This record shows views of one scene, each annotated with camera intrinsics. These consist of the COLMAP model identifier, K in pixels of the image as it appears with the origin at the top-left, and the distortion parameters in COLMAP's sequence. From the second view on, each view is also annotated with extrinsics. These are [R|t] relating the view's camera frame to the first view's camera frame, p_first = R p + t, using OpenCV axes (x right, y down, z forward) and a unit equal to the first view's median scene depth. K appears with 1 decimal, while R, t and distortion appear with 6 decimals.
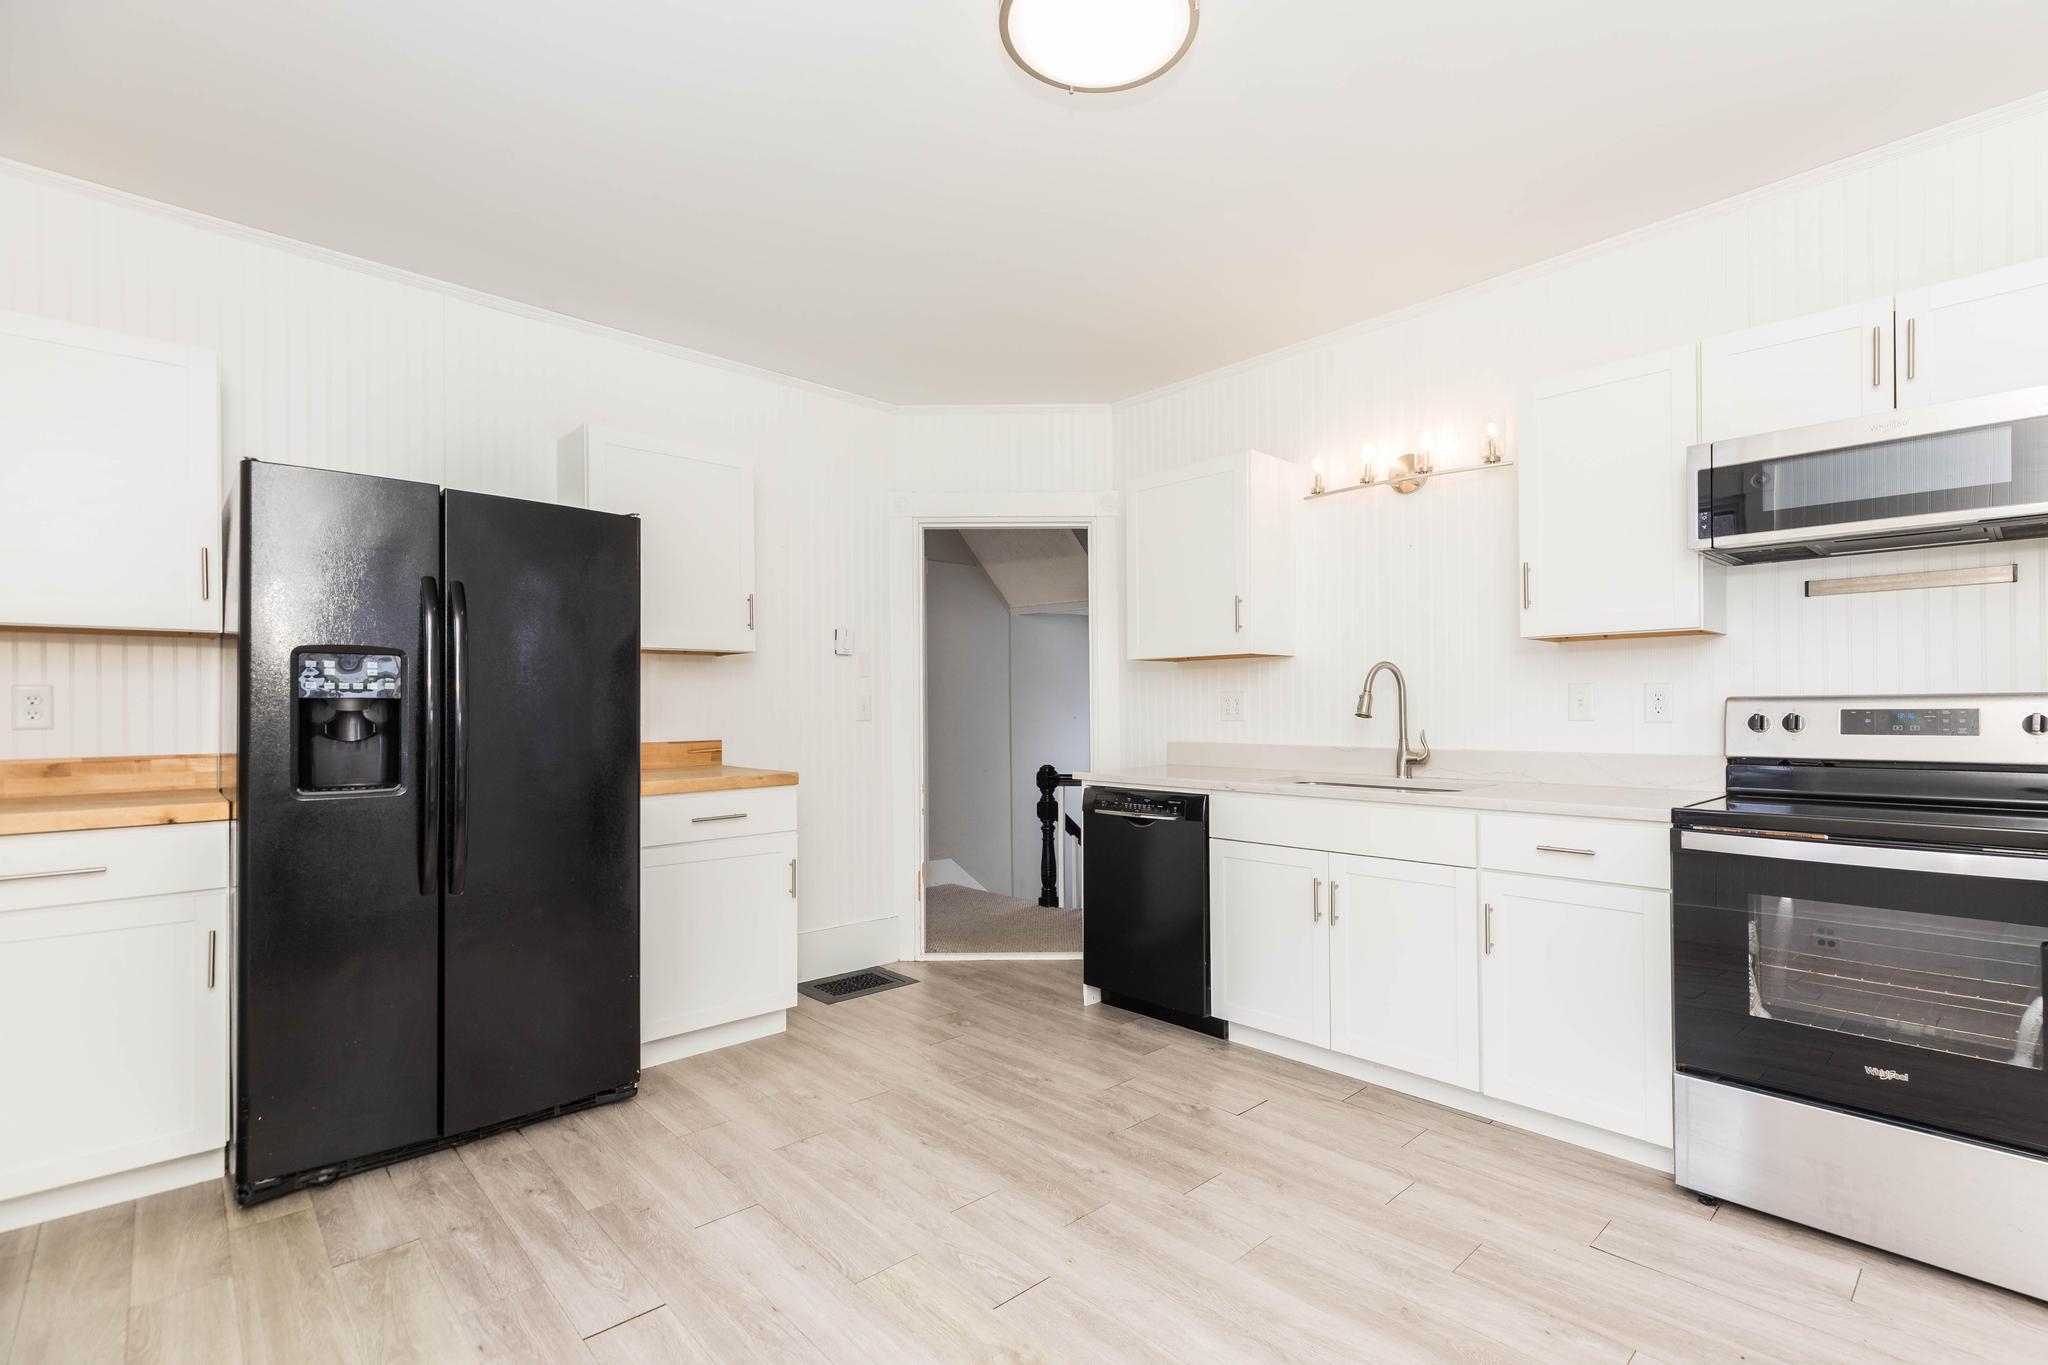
lens RADIAL K [[939.2, 0, 1047.0], [0, 939.2, 708.0], [0, 0, 1]] dist [0.009669, -0.000388]
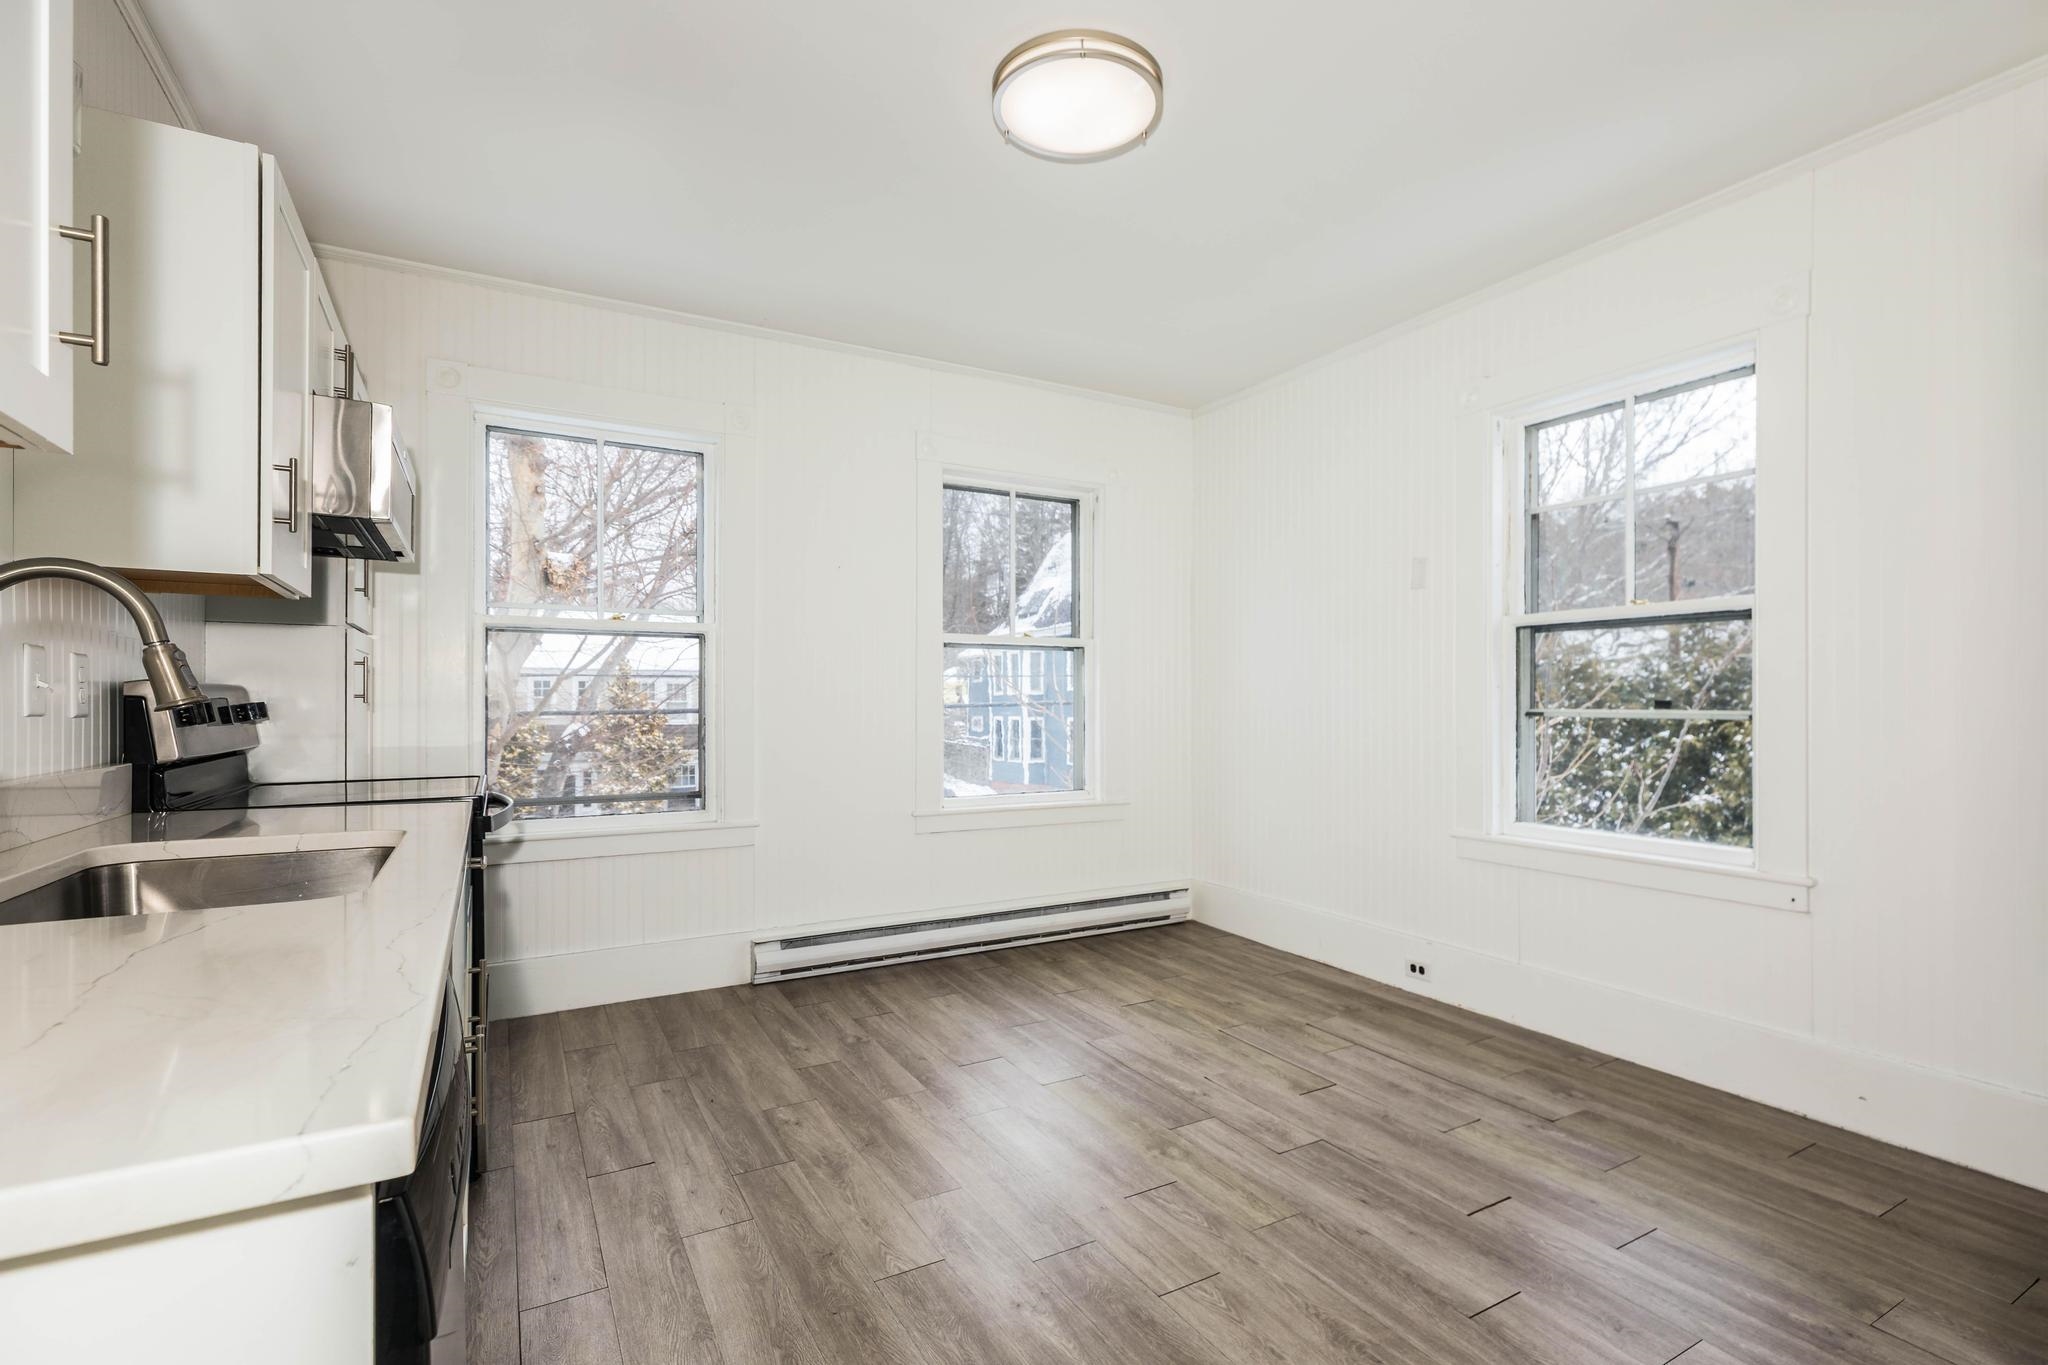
lens RADIAL K [[939.2, 0, 1047.0], [0, 939.2, 708.0], [0, 0, 1]] dist [0.009669, -0.000388]
pose [[-0.972376, 0.006393, 0.233334, -0.143792], [0.006085, 0.999979, -0.002037, 0.017282], [-0.233342, -0.000561, -0.972395, 1.760711]]
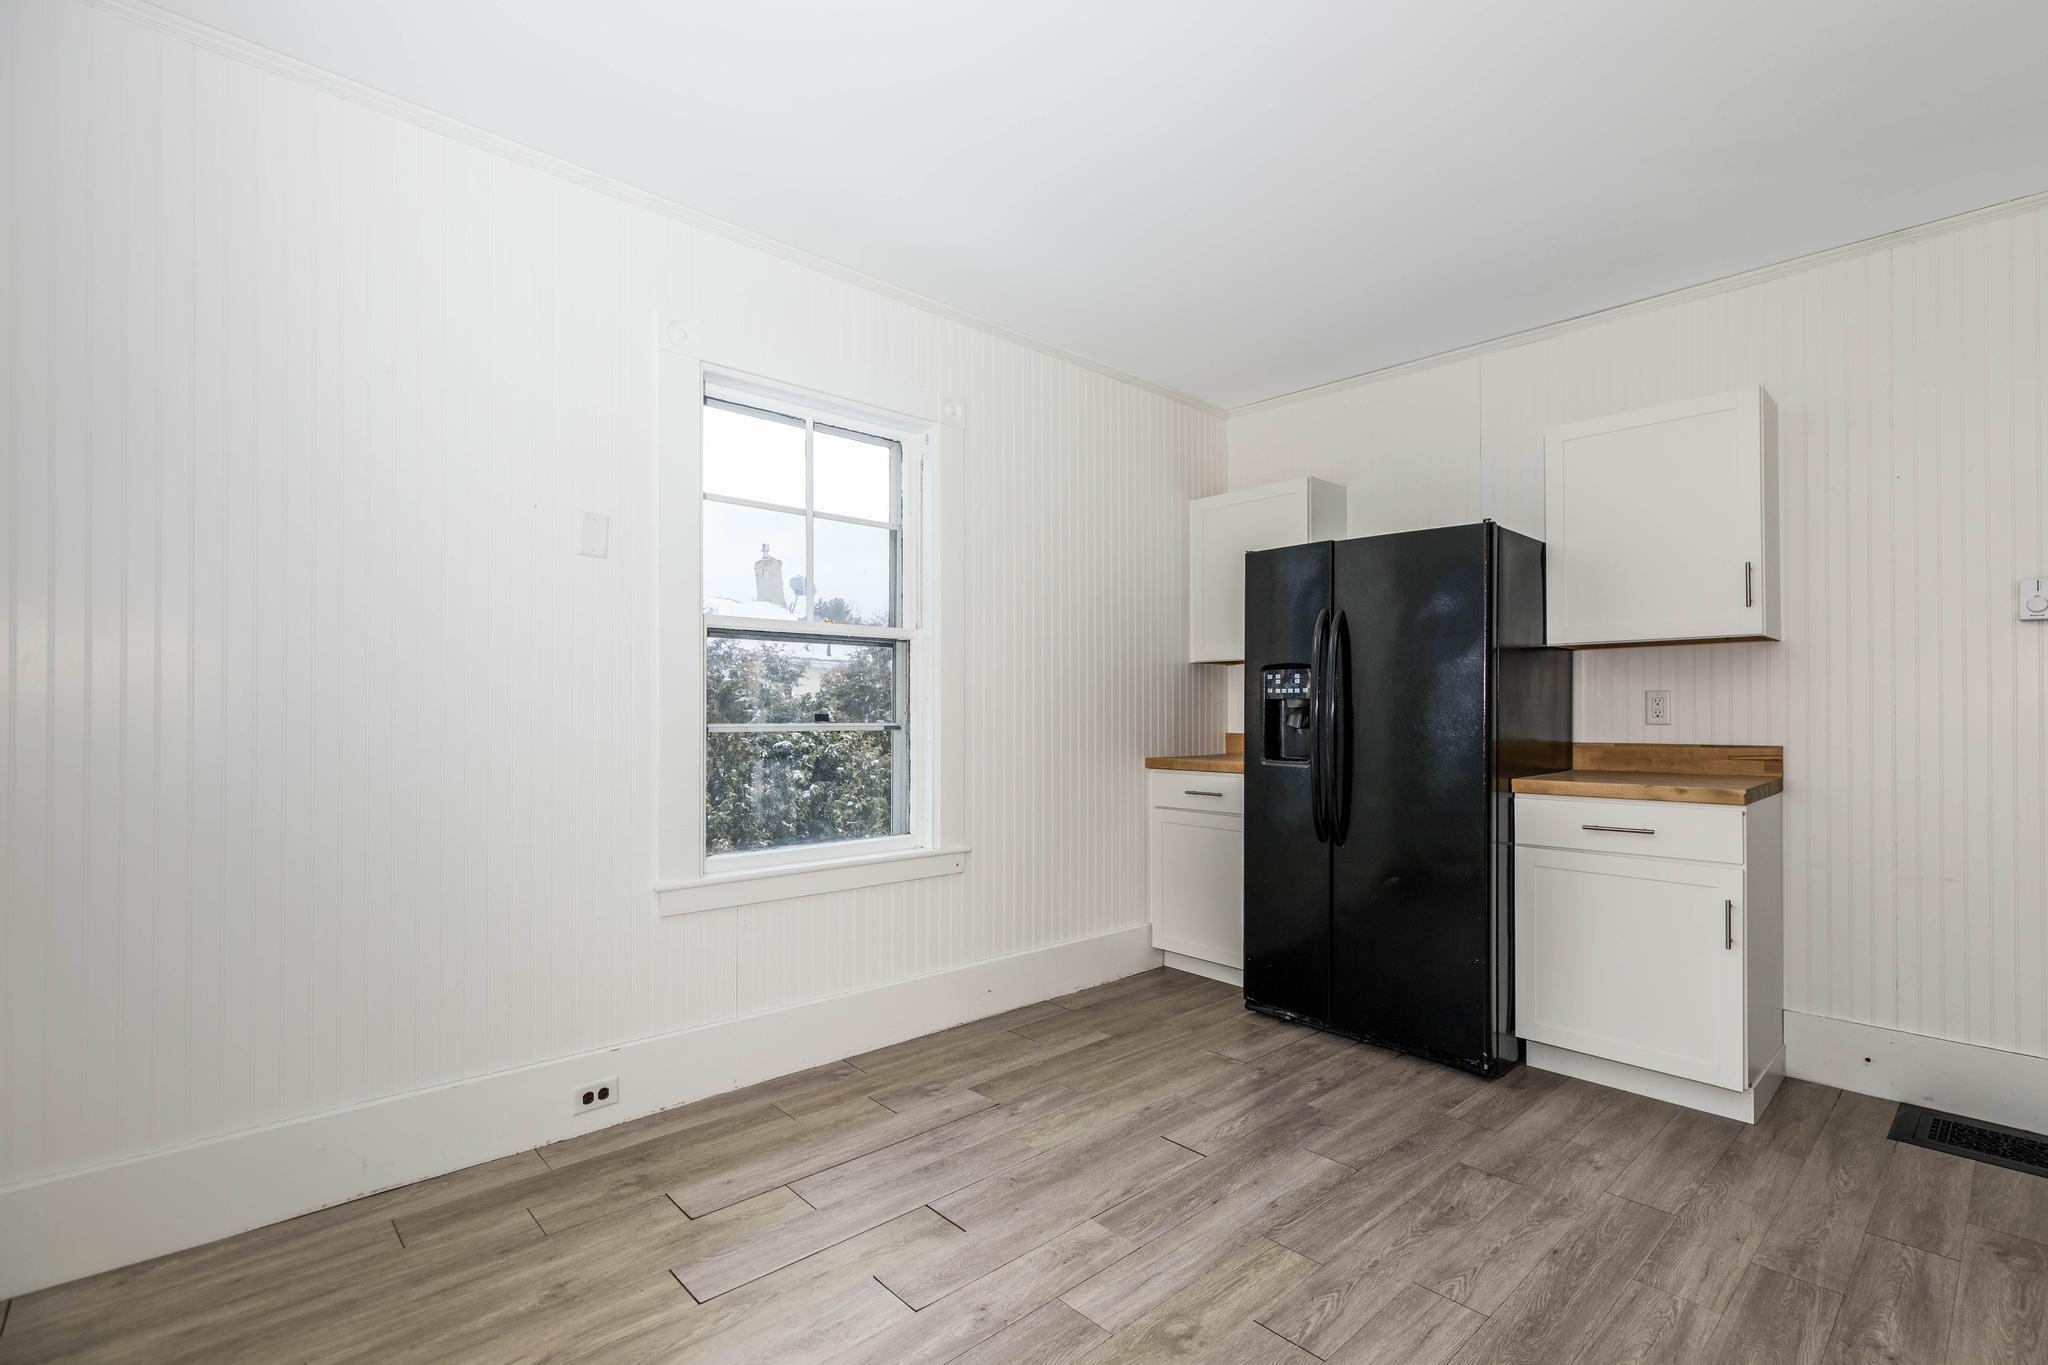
lens RADIAL K [[939.2, 0, 1047.0], [0, 939.2, 708.0], [0, 0, 1]] dist [0.009669, -0.000388]
pose [[-0.009637, 0.003766, -0.999946, 0.729425], [0.004896, 0.999981, 0.003719, -0.004015], [0.999942, -0.004860, -0.009656, 0.628718]]
